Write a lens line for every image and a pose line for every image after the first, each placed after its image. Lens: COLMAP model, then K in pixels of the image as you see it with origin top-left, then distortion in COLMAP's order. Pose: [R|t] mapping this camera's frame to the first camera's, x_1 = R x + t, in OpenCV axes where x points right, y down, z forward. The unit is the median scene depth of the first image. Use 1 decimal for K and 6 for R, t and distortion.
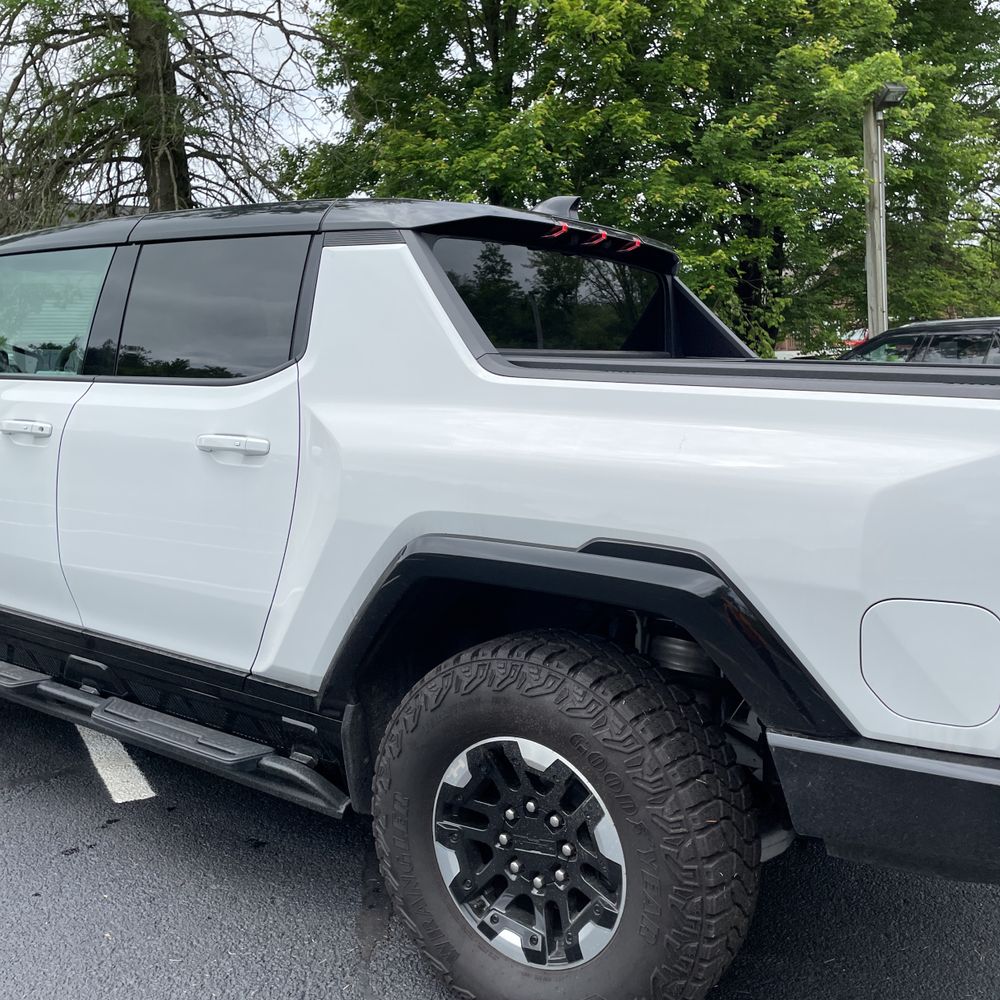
lens RADIAL K [[1025.4, 0, 491.7], [0, 1025.4, 492.8], [0, 0, 1]] dist [0.089963, -0.123737]
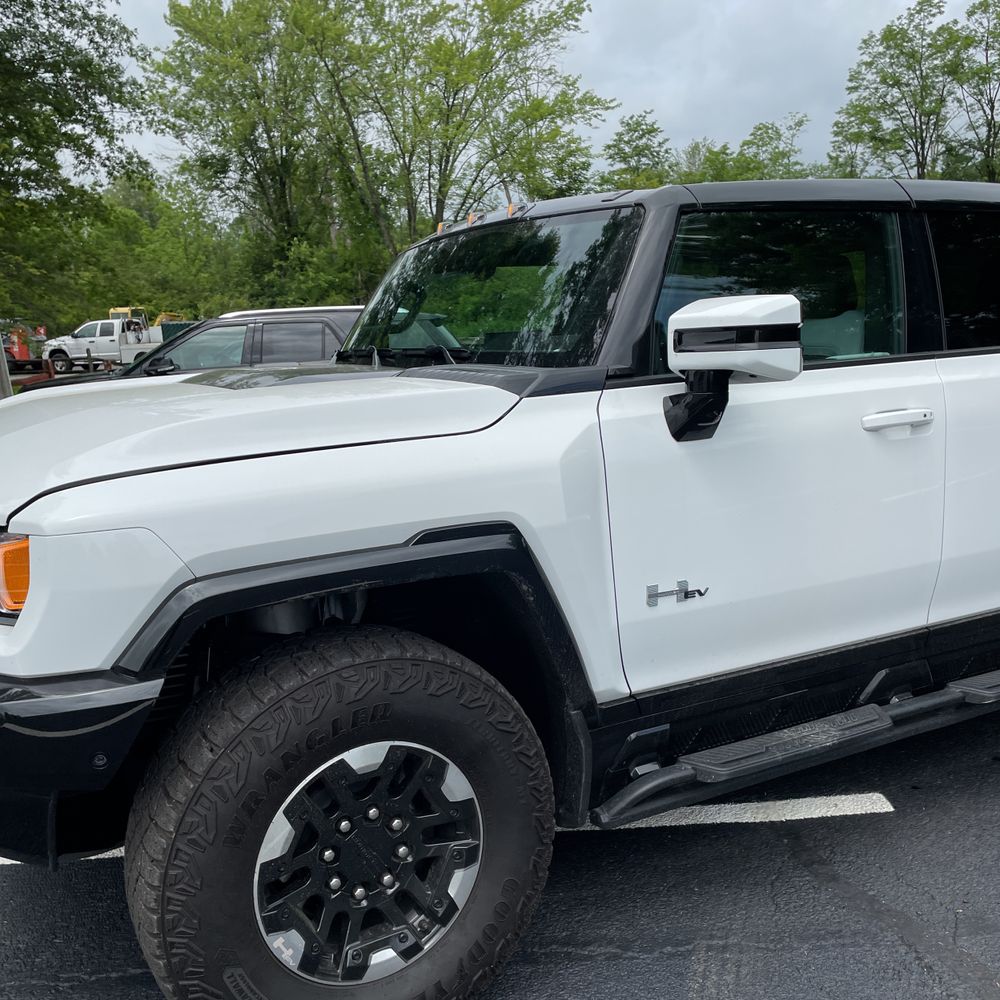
lens RADIAL K [[1021.2, 0, 501.4], [0, 1021.2, 502.2], [0, 0, 1]] dist [0.105282, -0.135759]
pose [[0.444591, -0.176871, 0.878098, -1.885676], [0.166062, 0.979592, 0.113236, -0.204770], [-0.880206, 0.095476, 0.464889, 1.238295]]
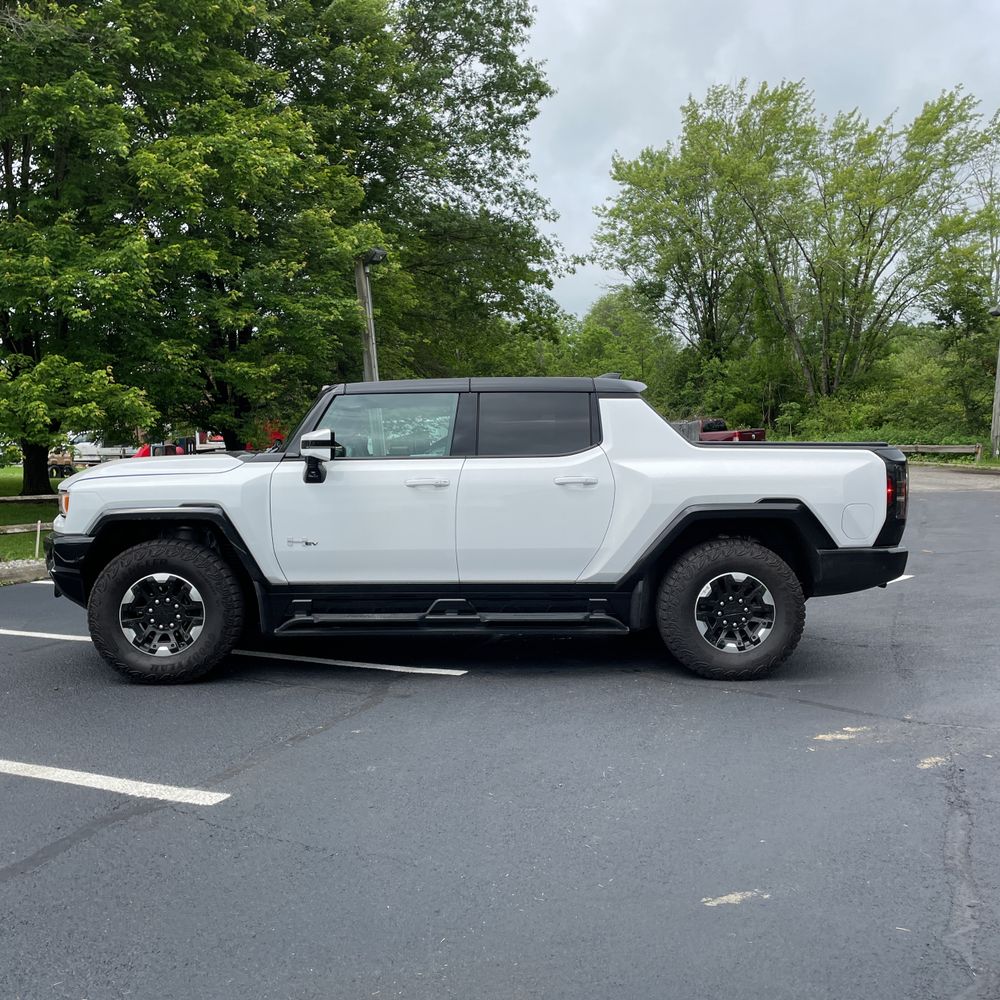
lens RADIAL K [[1025.4, 0, 491.7], [0, 1025.4, 492.8], [0, 0, 1]] dist [0.089963, -0.123737]
pose [[0.798696, -0.044907, 0.600057, -2.104006], [0.098456, 0.993525, -0.056695, 0.108567], [-0.593626, 0.104361, 0.797946, -0.867679]]
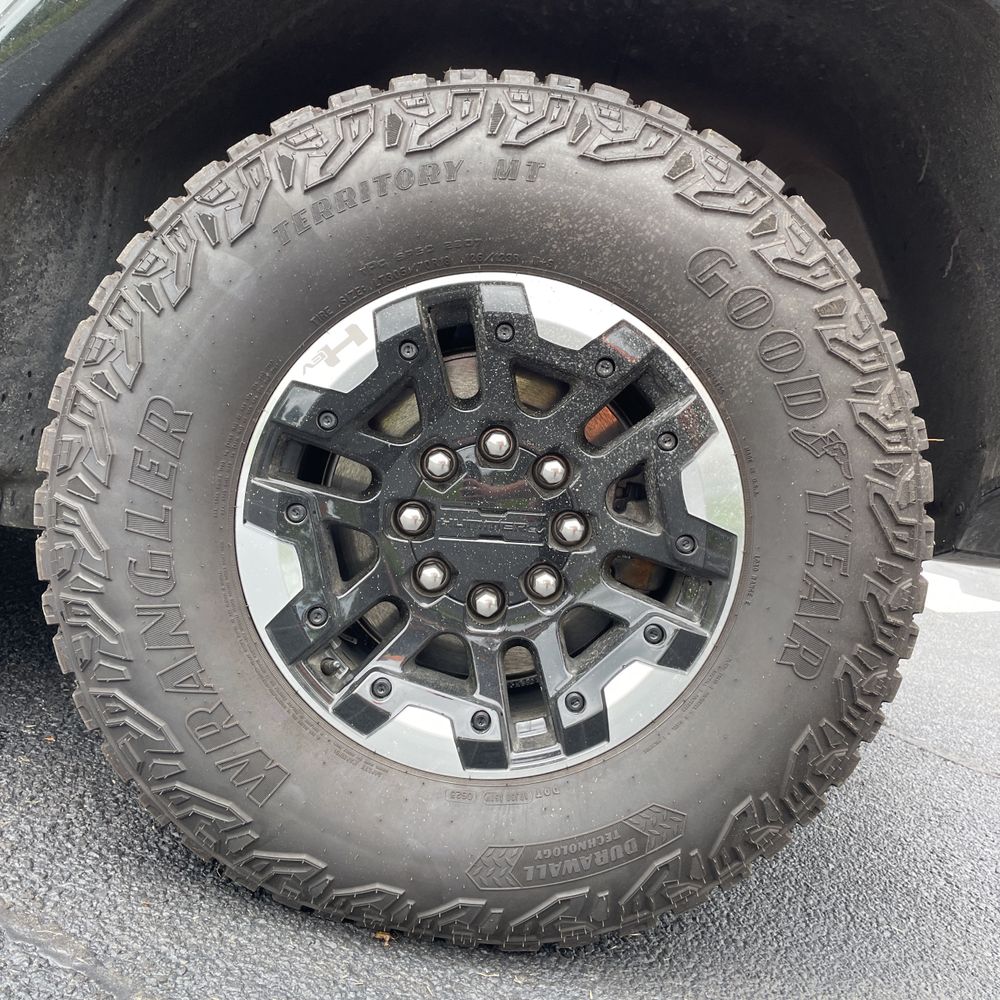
lens RADIAL K [[1021.2, 0, 501.4], [0, 1021.2, 502.2], [0, 0, 1]] dist [0.105282, -0.135759]
pose [[0.779822, 0.105803, 0.616995, -0.235024], [-0.122422, 0.992358, -0.015441, 0.327211], [-0.613914, -0.063493, 0.786815, 0.616862]]
